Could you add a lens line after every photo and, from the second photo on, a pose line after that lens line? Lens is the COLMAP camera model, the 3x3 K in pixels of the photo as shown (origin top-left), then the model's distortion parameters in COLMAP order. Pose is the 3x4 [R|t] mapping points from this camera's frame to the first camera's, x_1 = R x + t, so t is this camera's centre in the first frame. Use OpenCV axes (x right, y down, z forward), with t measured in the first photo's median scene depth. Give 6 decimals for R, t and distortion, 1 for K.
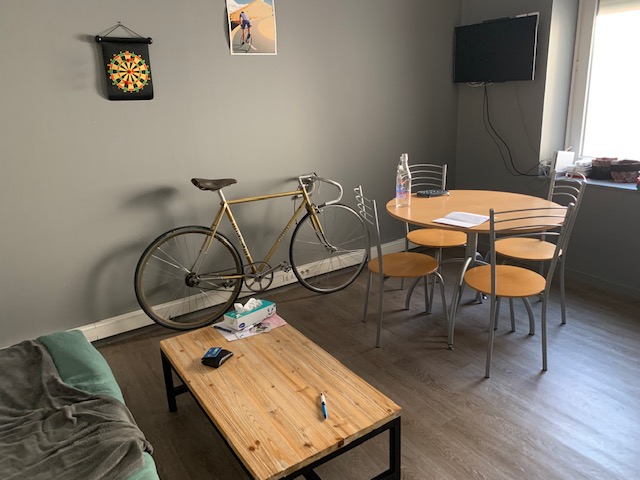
lens RADIAL K [[487.0, 0, 332.3], [0, 487.0, 218.6], [0, 0, 1]] dist [0.000112, -0.003147]
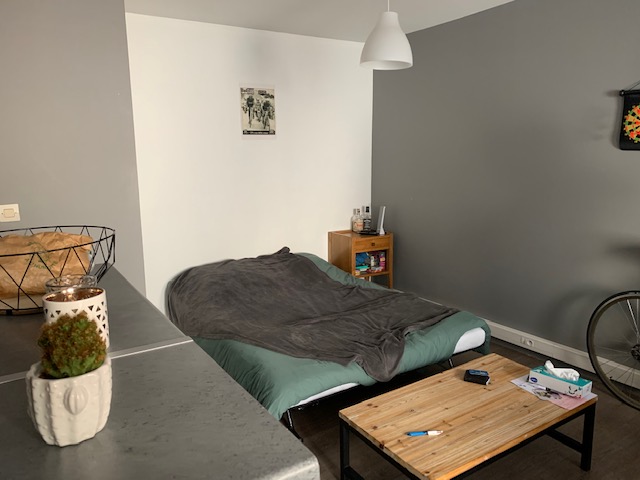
lens RADIAL K [[487.0, 0, 320.3], [0, 487.0, 240.1], [0, 0, 1]] dist [0.000112, -0.003147]
pose [[-0.041379, 0.219745, -0.974679, 0.641480], [-0.238326, 0.945186, 0.223214, -0.146491], [0.970303, 0.241528, 0.013260, 0.427699]]
